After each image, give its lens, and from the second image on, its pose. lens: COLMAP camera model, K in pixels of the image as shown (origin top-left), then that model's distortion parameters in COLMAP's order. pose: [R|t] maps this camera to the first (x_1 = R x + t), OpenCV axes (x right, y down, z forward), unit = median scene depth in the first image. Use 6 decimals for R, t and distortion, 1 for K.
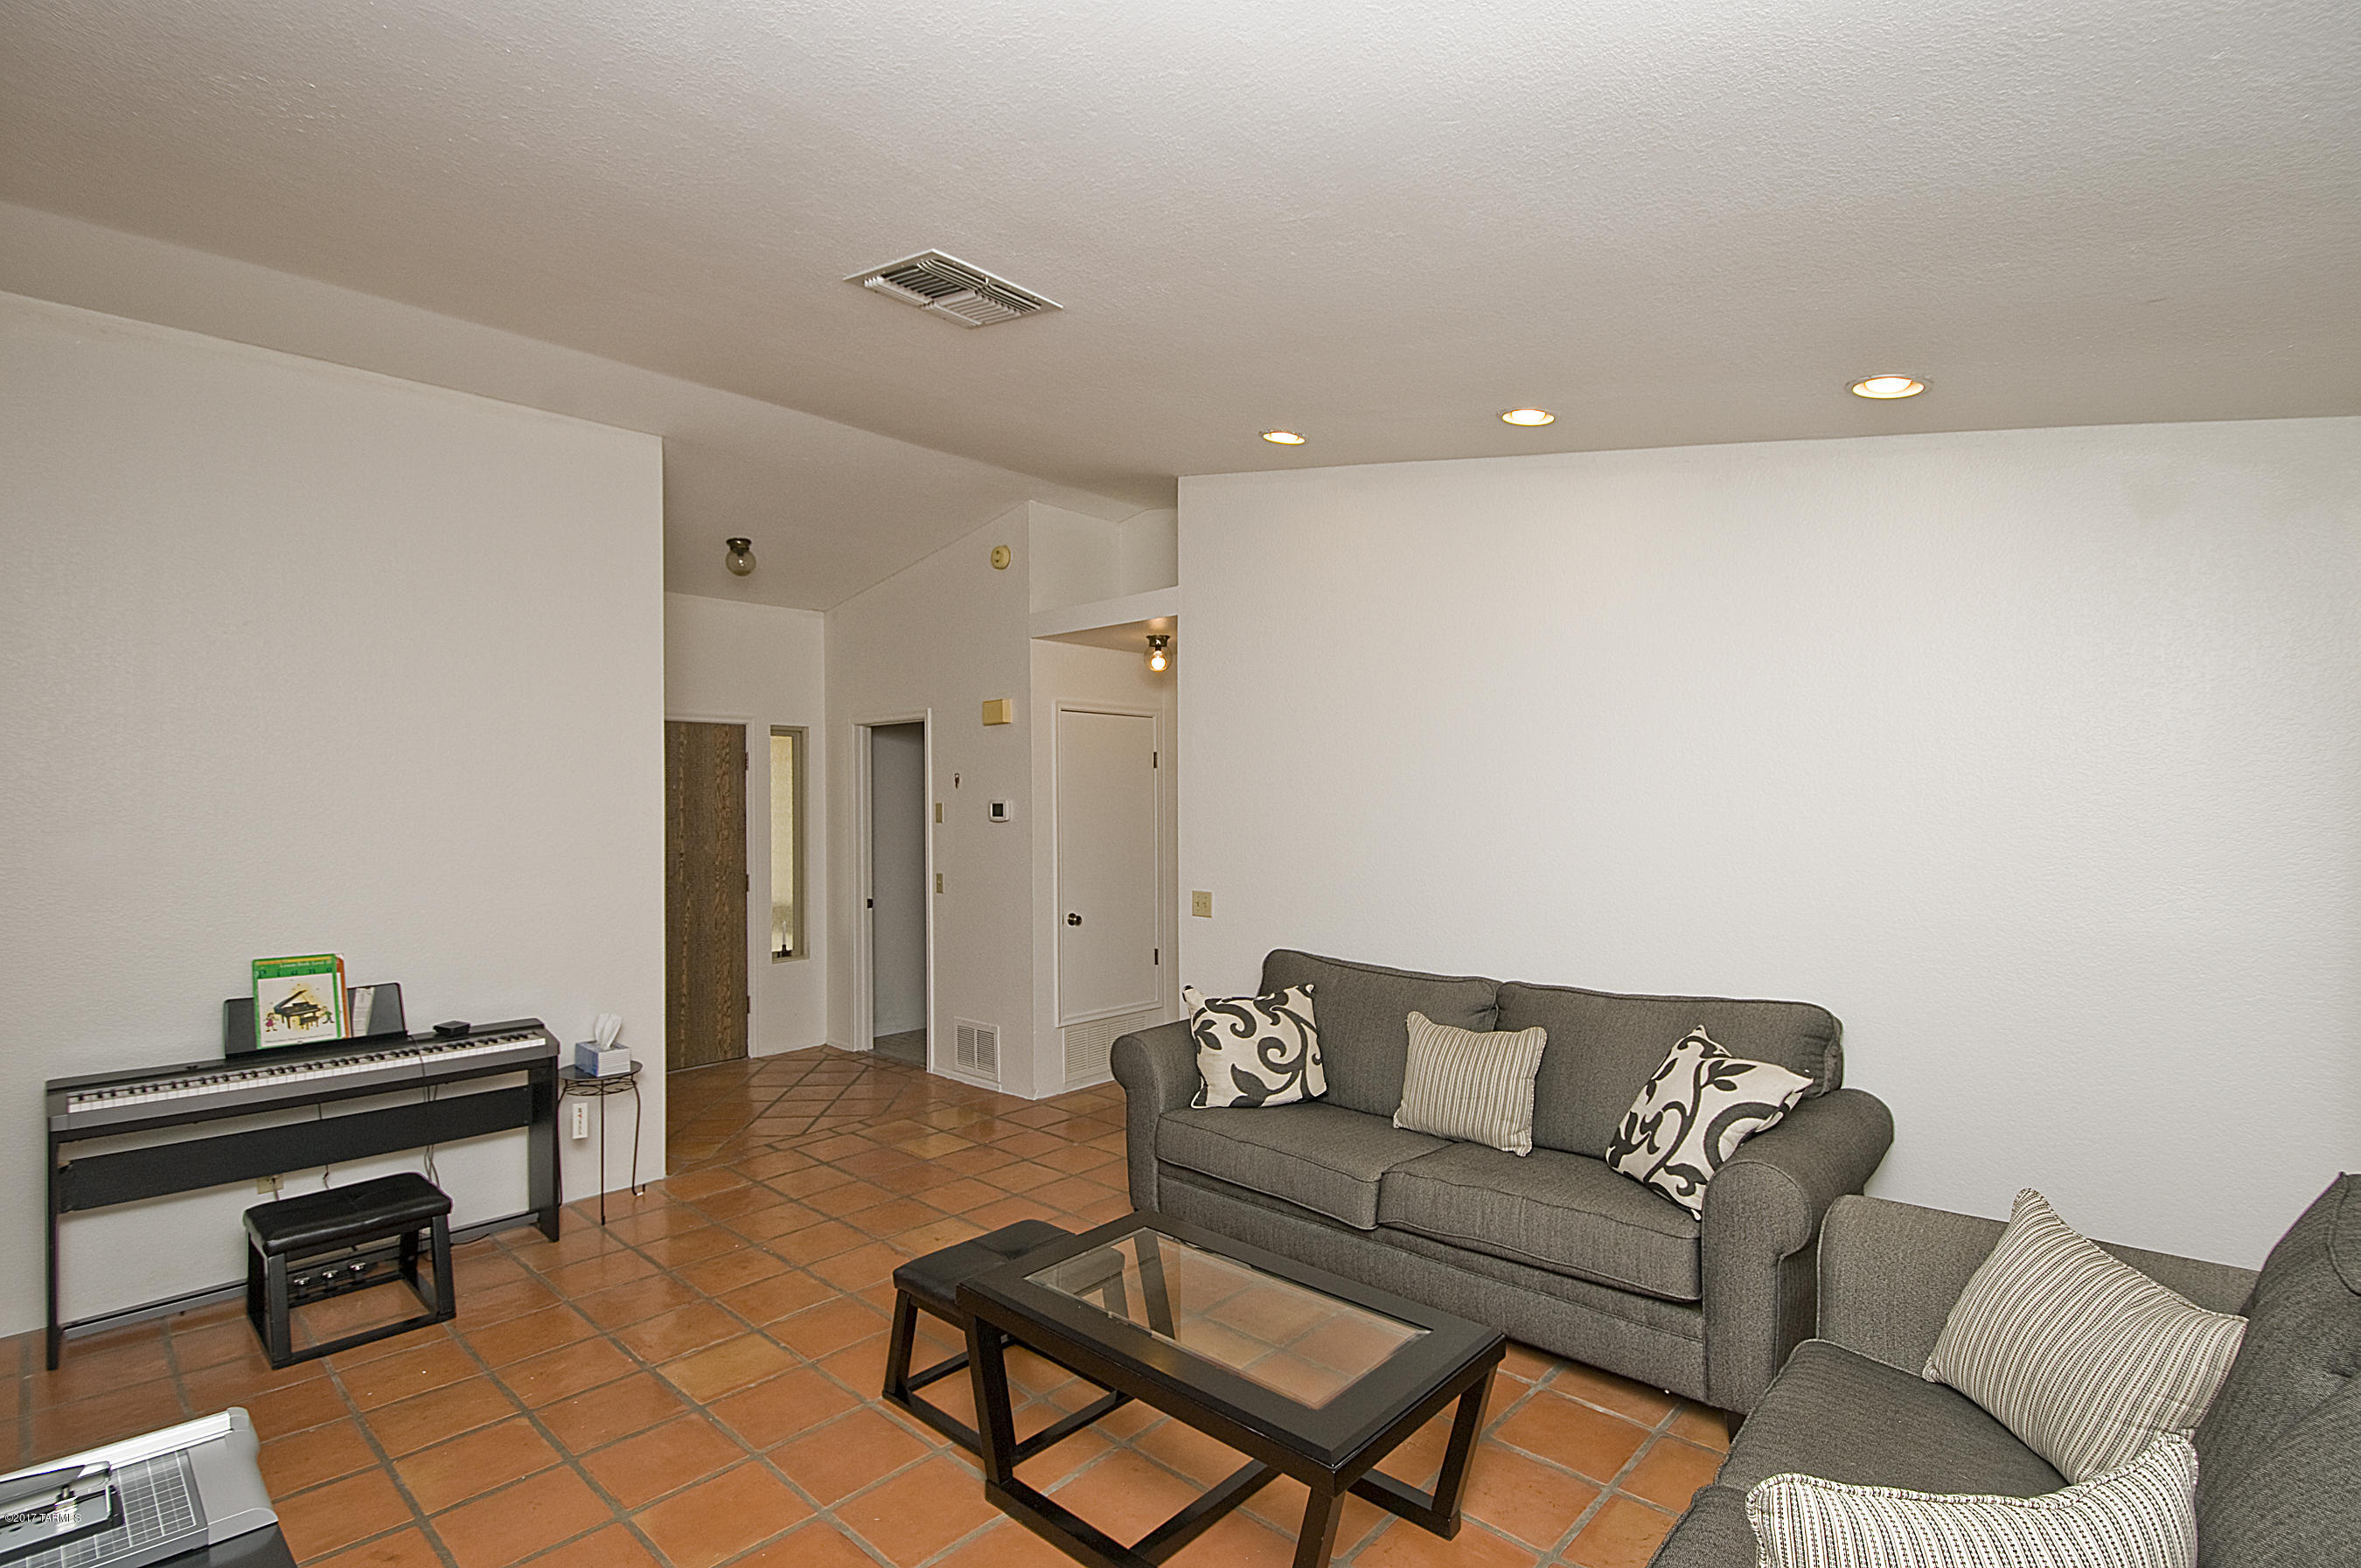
lens RADIAL K [[1089.4, 0, 1126.8], [0, 1089.4, 795.4], [0, 0, 1]] dist [-0.018736, -0.001485]
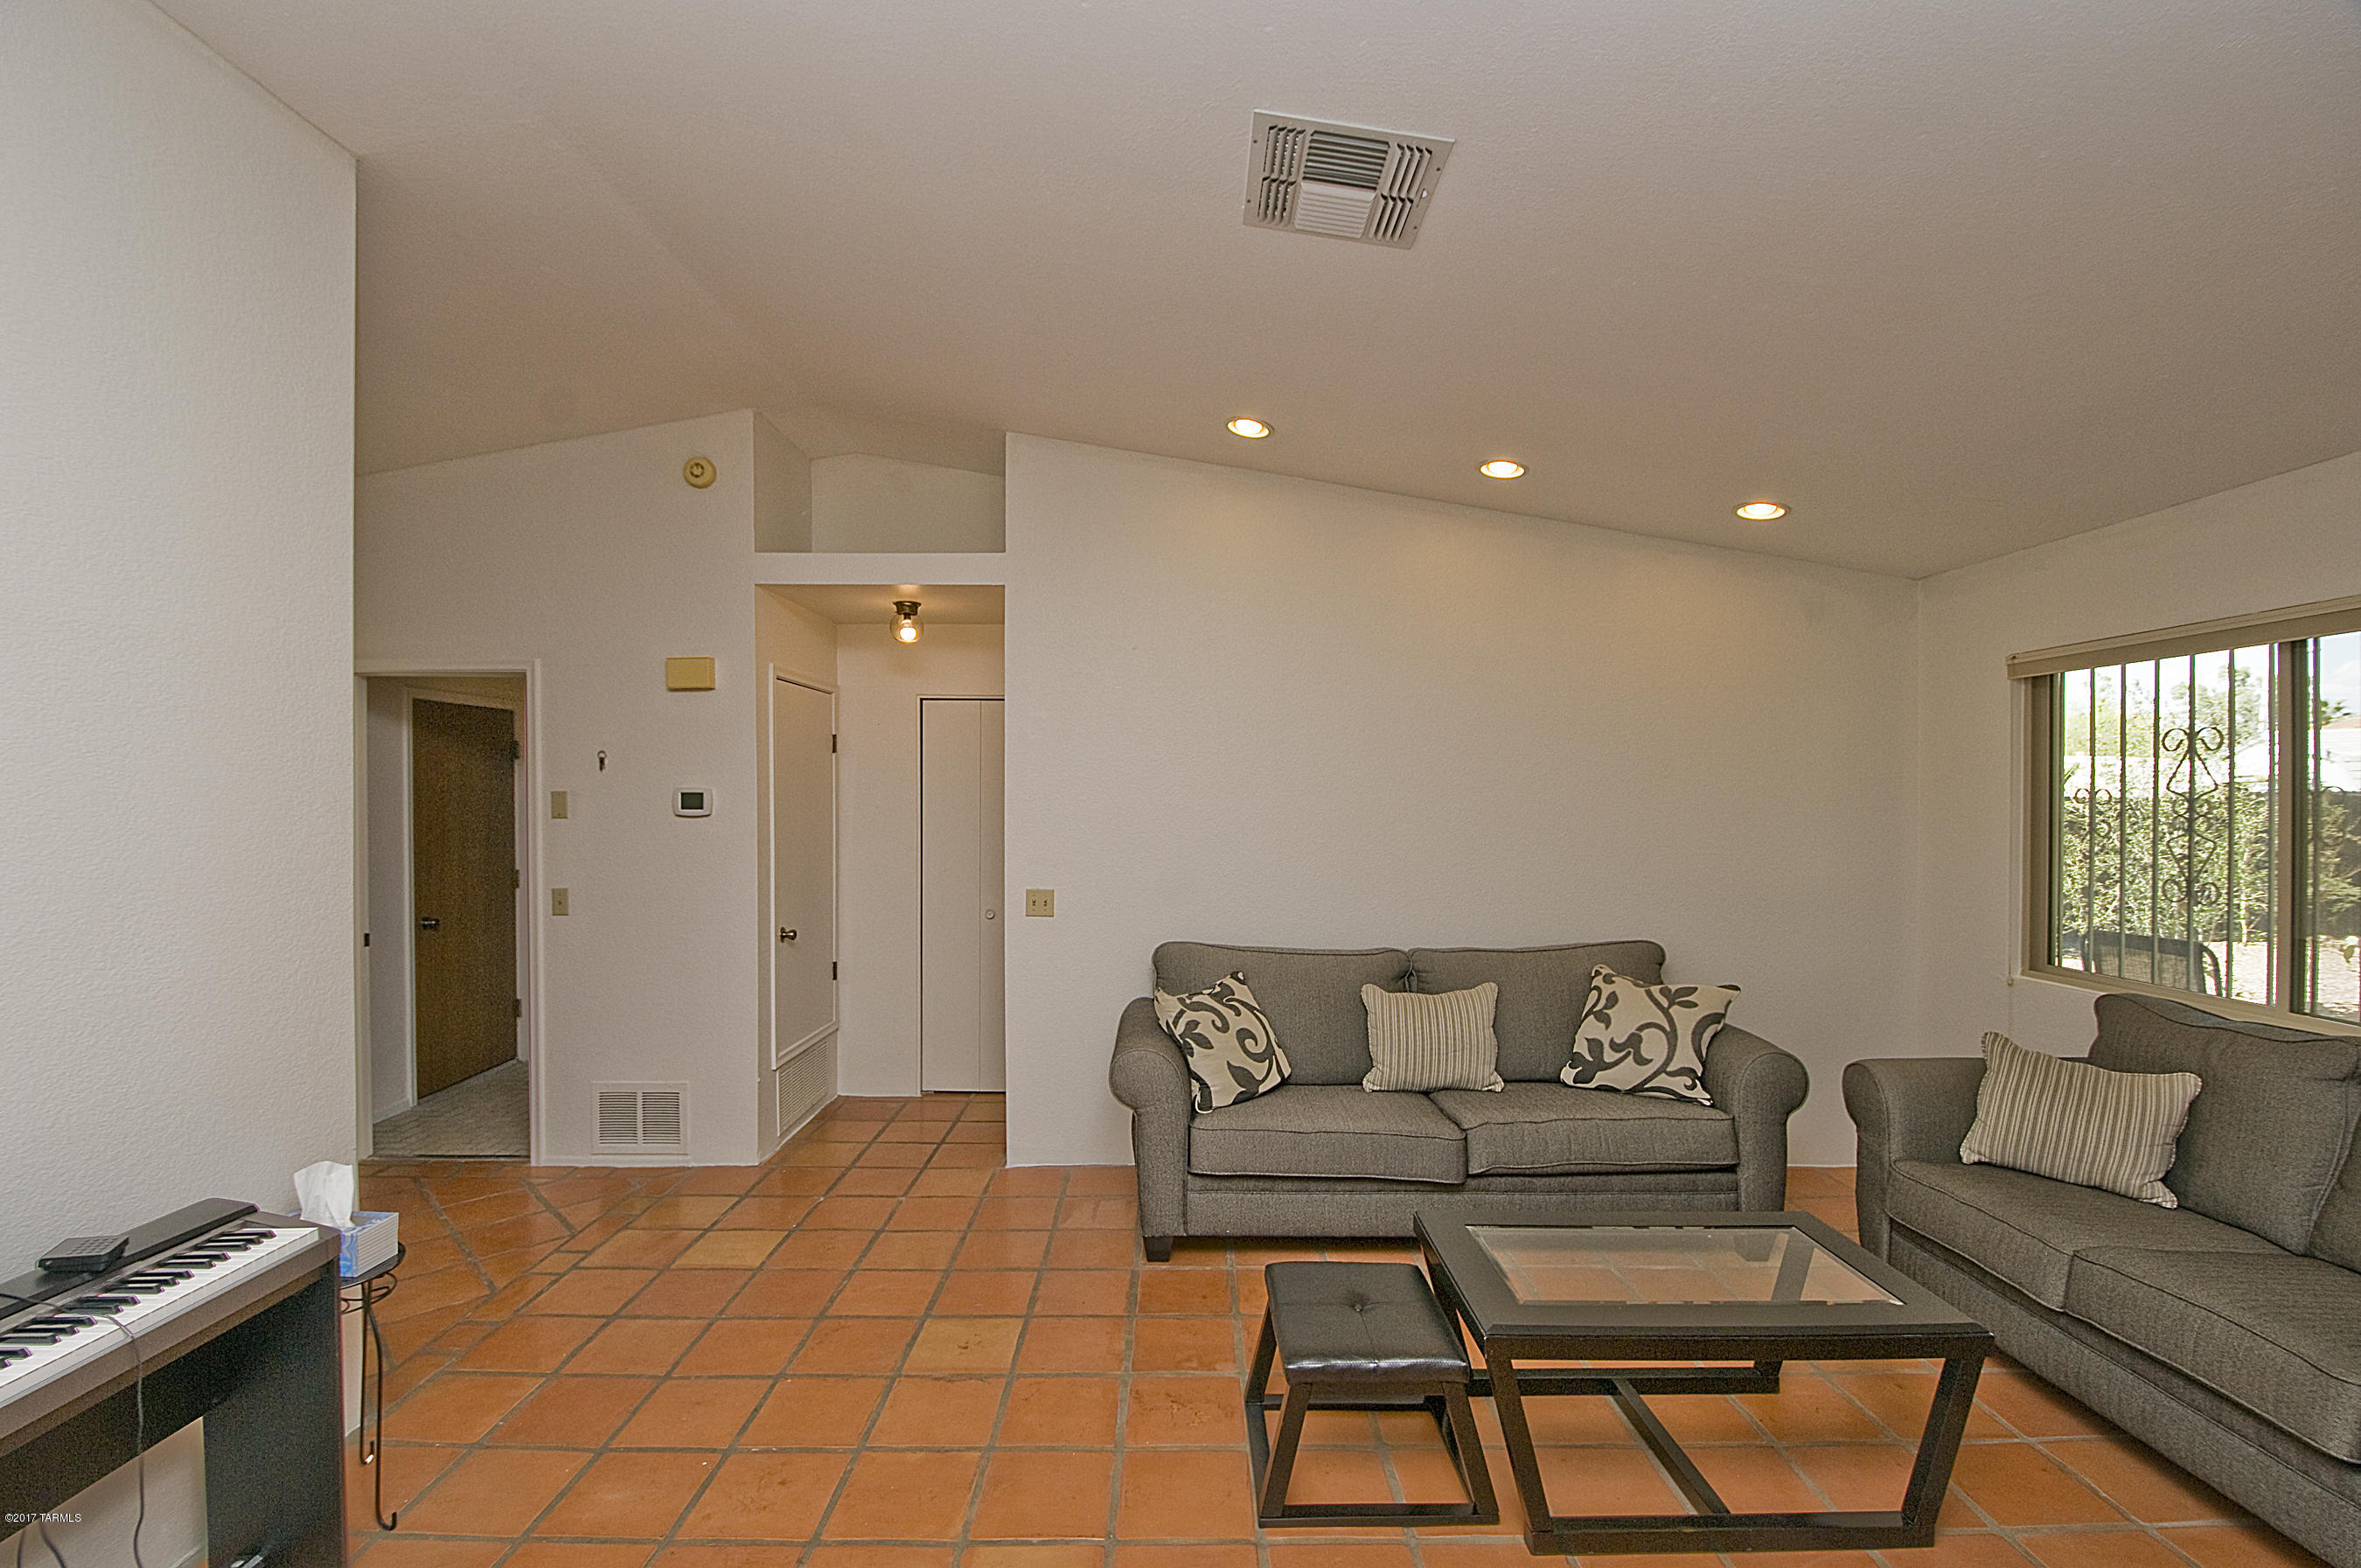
lens RADIAL K [[1039.1, 0, 1167.2], [0, 1039.1, 803.2], [0, 0, 1]] dist [-0.013406, -0.008246]
pose [[0.734122, 0.001462, 0.679016, -0.562071], [-0.007438, 0.999955, 0.005888, 0.012056], [-0.678977, -0.009372, 0.734100, 0.354681]]
